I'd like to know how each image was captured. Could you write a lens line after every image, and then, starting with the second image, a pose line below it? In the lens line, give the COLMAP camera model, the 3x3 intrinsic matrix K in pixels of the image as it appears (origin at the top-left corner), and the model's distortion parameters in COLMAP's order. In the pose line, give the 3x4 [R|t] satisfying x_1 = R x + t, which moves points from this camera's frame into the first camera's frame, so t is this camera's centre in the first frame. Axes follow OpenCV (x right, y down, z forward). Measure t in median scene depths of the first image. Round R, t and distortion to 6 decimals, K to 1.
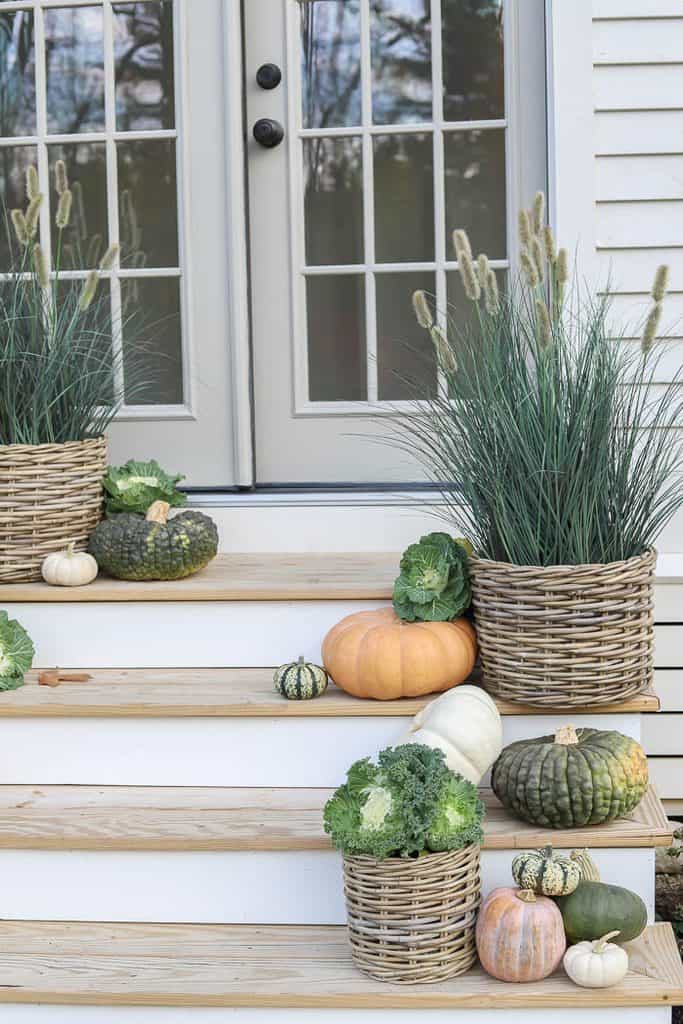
lens RADIAL K [[1466.9, 0, 341.5], [0, 1466.9, 512.0], [0, 0, 1]] dist [-0.098293, 0.056579]
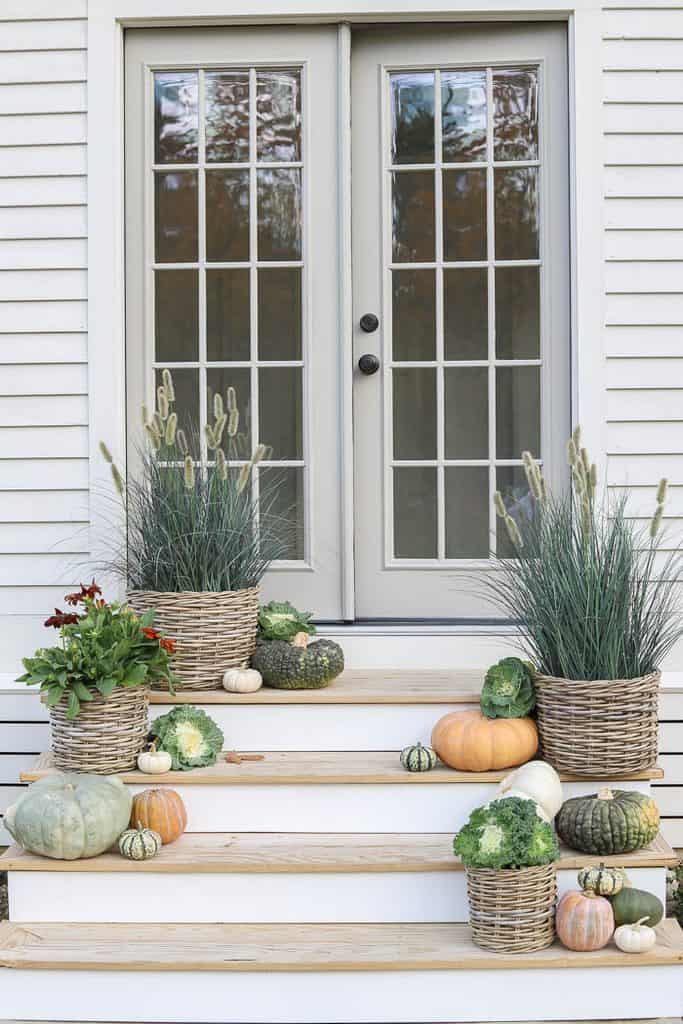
lens RADIAL K [[1466.9, 0, 341.5], [0, 1466.9, 512.0], [0, 0, 1]] dist [-0.098293, 0.056579]
pose [[0.998299, 0.012824, 0.056867, -0.189414], [-0.008566, 0.997184, -0.074499, -0.020425], [-0.057663, 0.073885, 0.995598, -0.458474]]
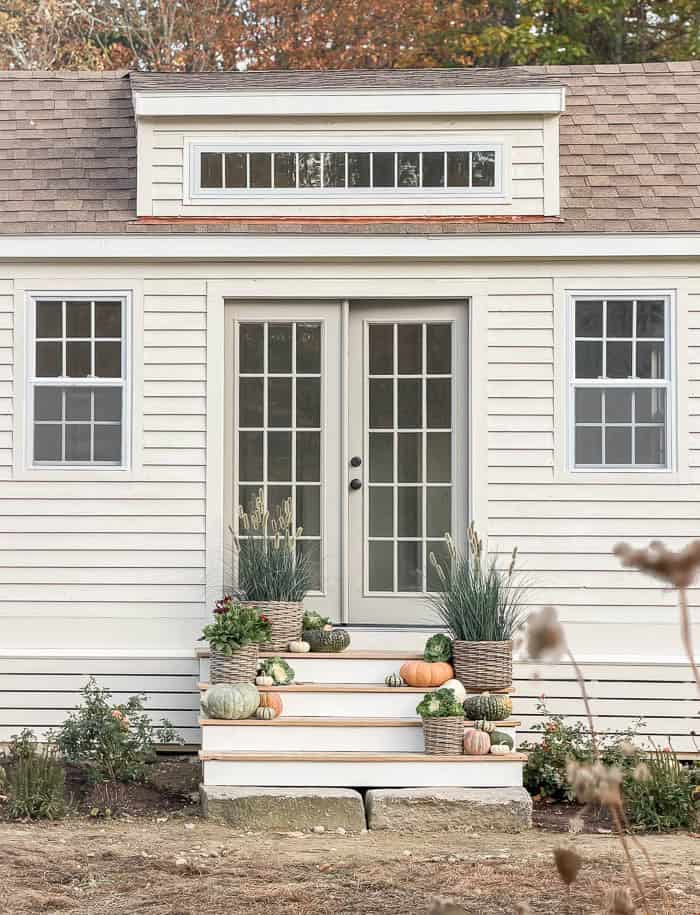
lens RADIAL K [[2810.2, 0, -82.9], [0, 2810.2, 460.8], [0, 0, 1]] dist [0.034562, 0.655243]
pose [[0.999176, 0.030667, 0.026586, -1.162795], [-0.026549, 0.989310, -0.143392, 0.517457], [-0.030699, 0.142568, 0.989309, -4.699773]]
